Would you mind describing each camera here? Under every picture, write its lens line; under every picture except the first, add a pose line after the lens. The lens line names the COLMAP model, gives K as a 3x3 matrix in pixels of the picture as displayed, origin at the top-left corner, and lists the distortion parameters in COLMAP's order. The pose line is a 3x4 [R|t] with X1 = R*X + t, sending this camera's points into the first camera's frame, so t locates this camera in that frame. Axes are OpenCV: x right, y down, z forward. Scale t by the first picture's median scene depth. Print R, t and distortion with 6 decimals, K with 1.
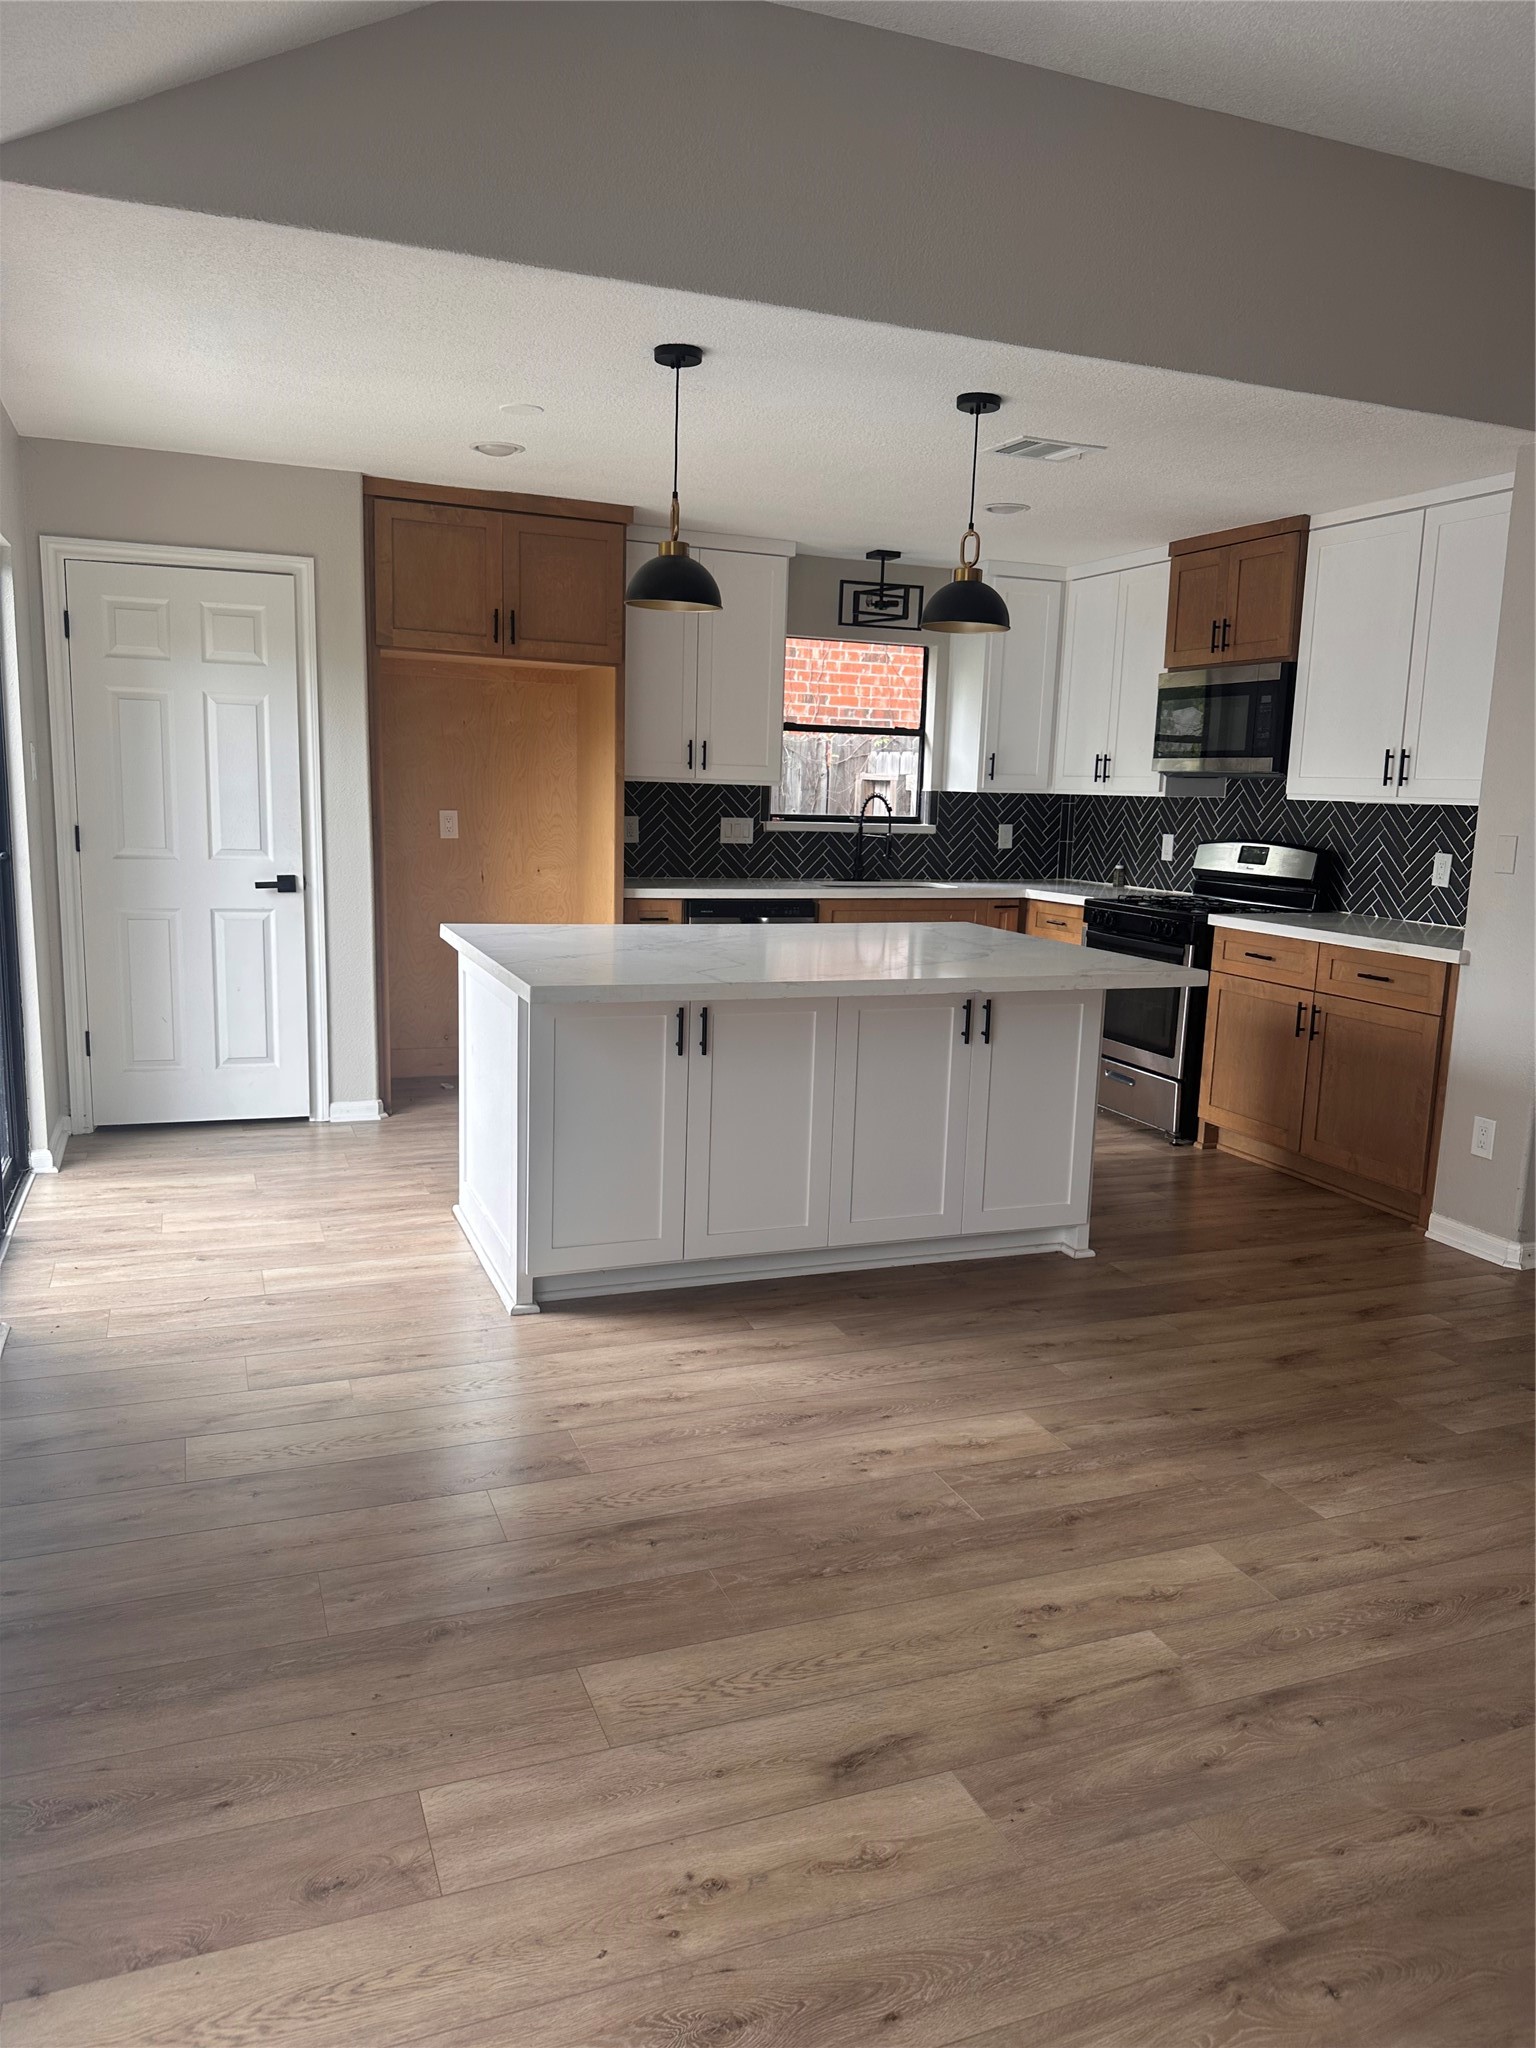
lens RADIAL K [[1416.9, 0, 763.8], [0, 1416.9, 1024.5], [0, 0, 1]] dist [0.138418, -0.280604]
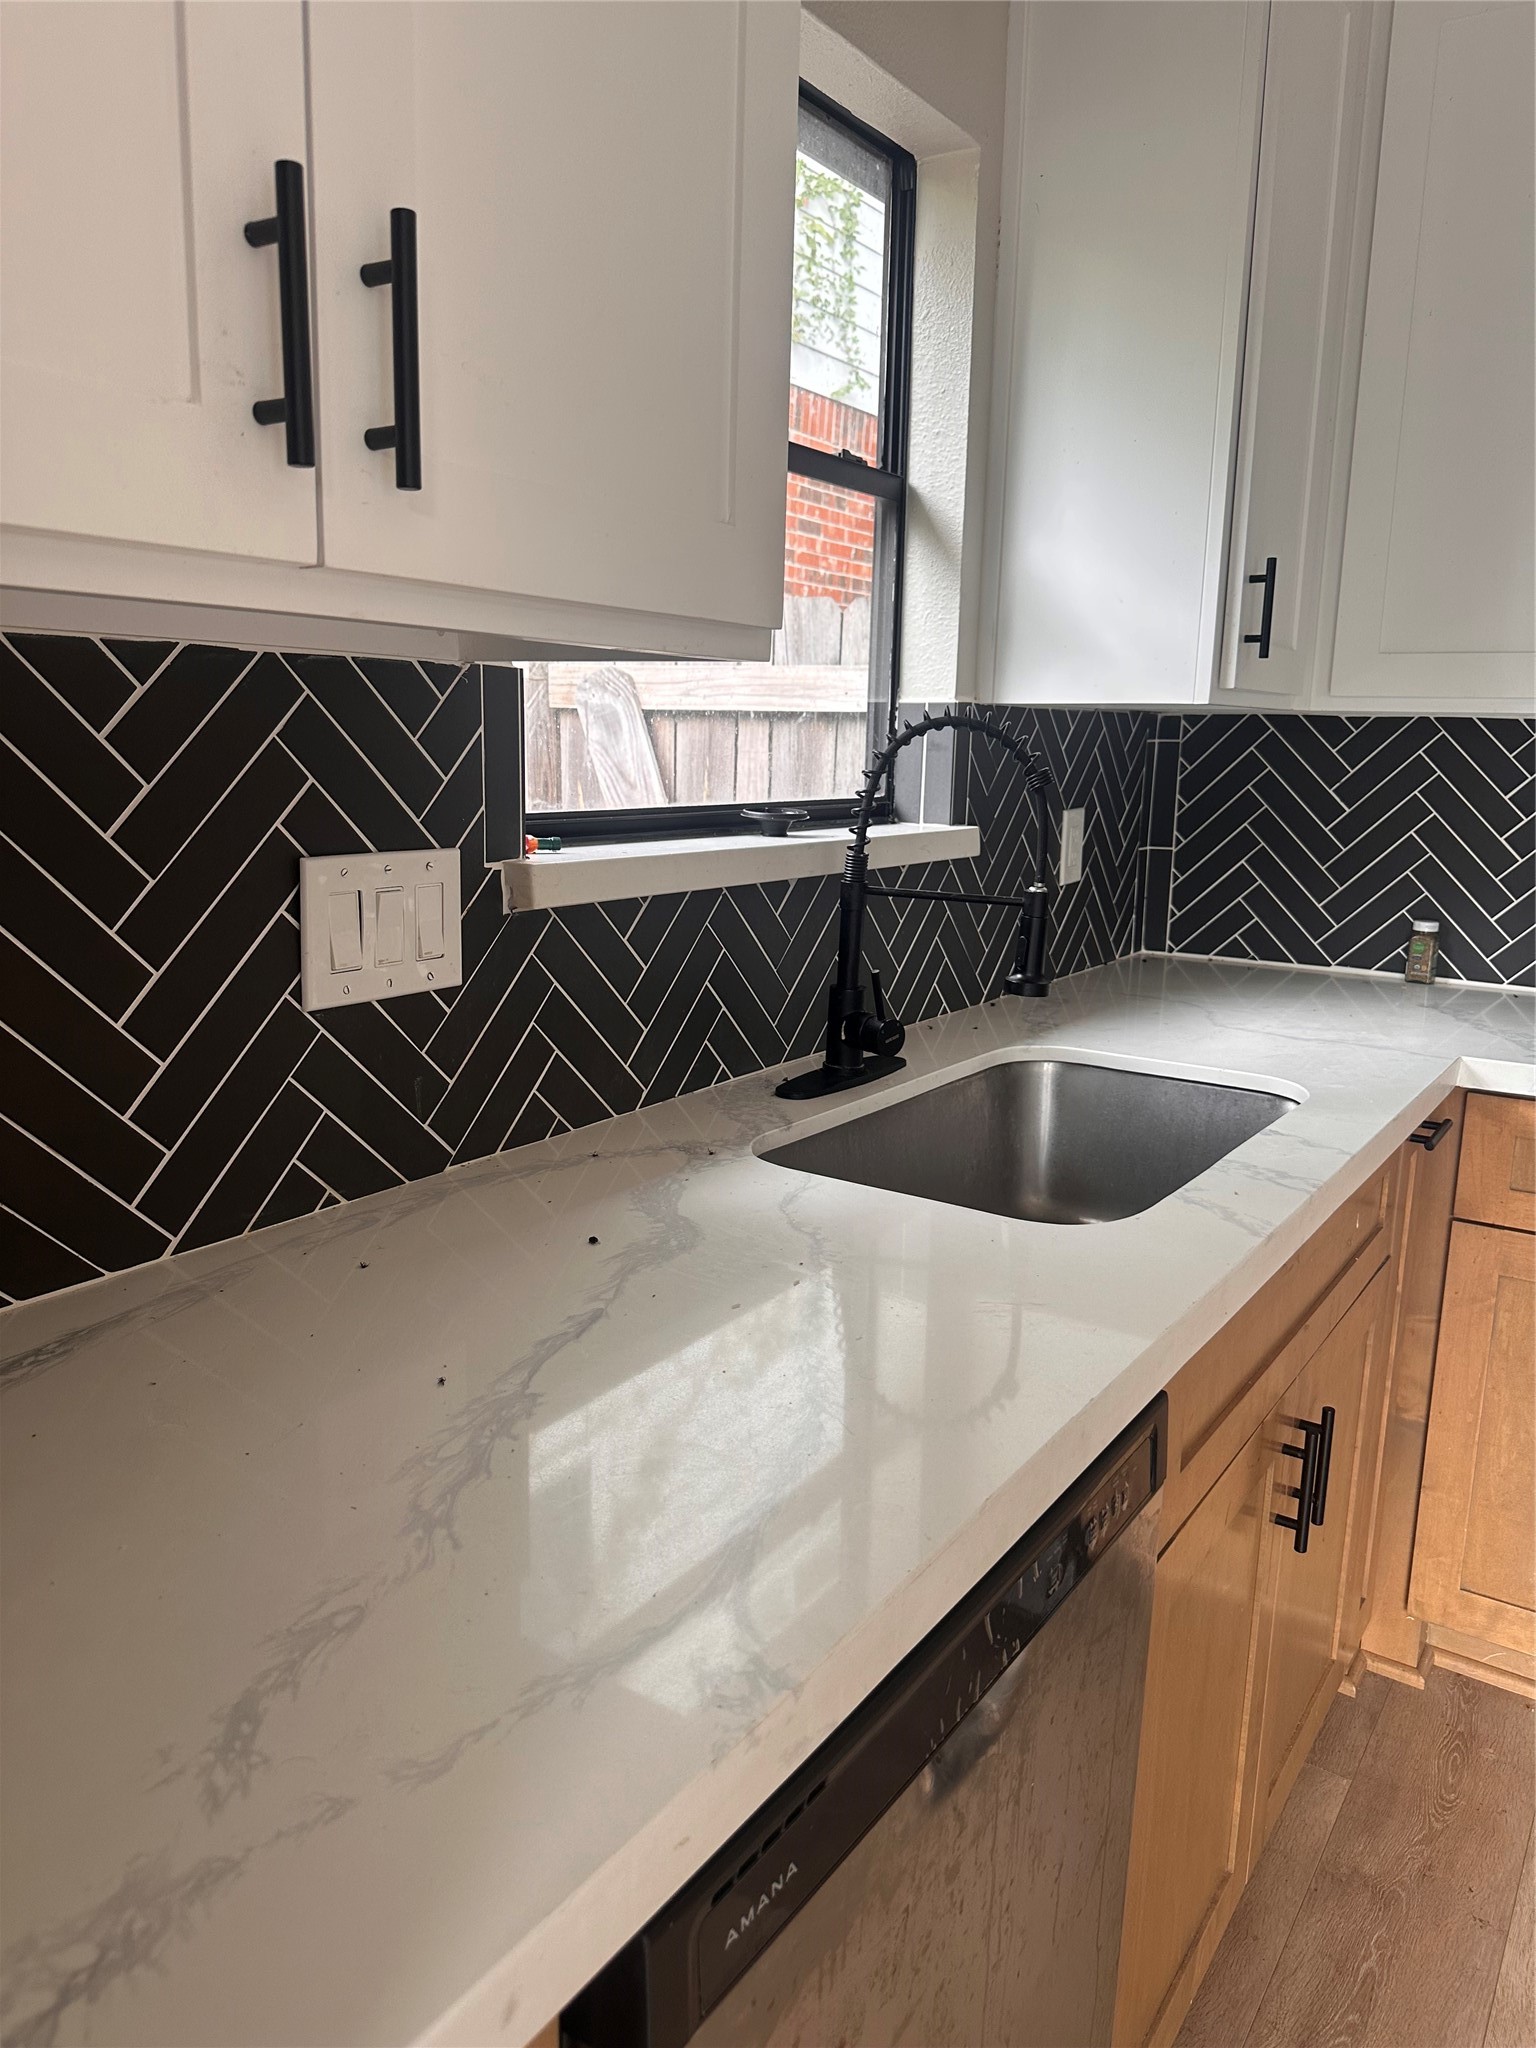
lens RADIAL K [[1441.9, 0, 752.6], [0, 1441.9, 1005.3], [0, 0, 1]] dist [0.141179, -0.303430]
pose [[0.829439, -0.114405, 0.546756, -0.094206], [0.096114, 0.993434, 0.062062, -0.157405], [-0.550266, 0.001074, 0.834989, 0.974186]]
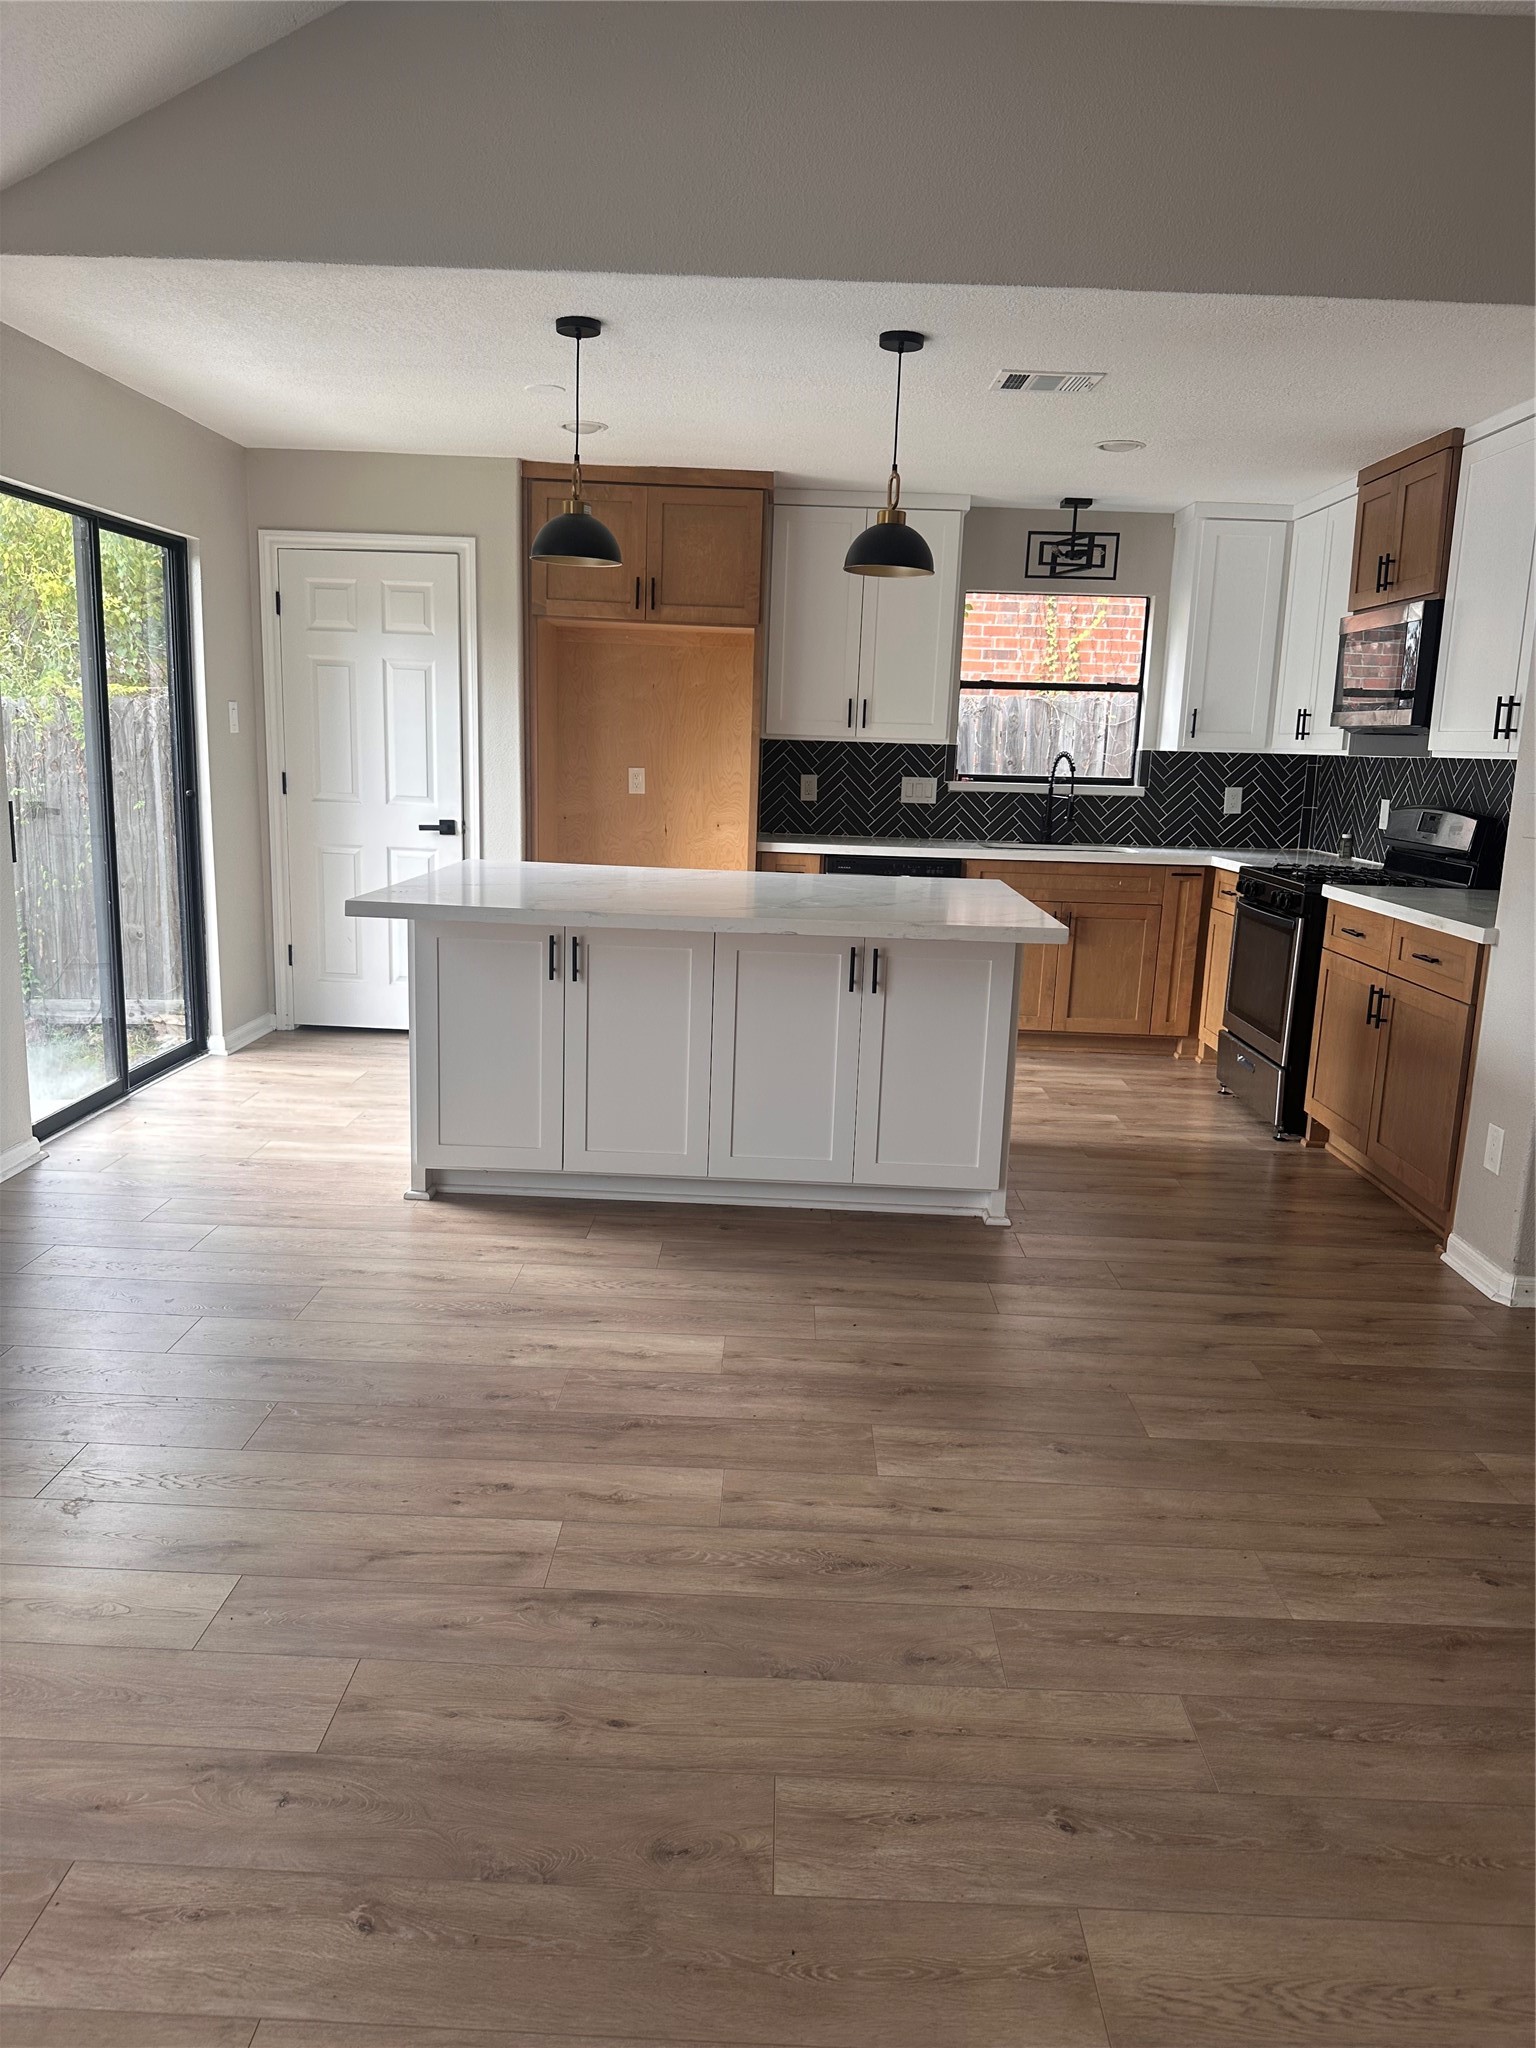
lens RADIAL K [[1416.9, 0, 763.8], [0, 1416.9, 1024.5], [0, 0, 1]] dist [0.138418, -0.280604]
pose [[0.923857, 0.074919, -0.375334, 0.316227], [-0.069443, 0.997190, 0.028116, 0.008700], [0.376386, 0.000089, 0.926463, 0.035838]]
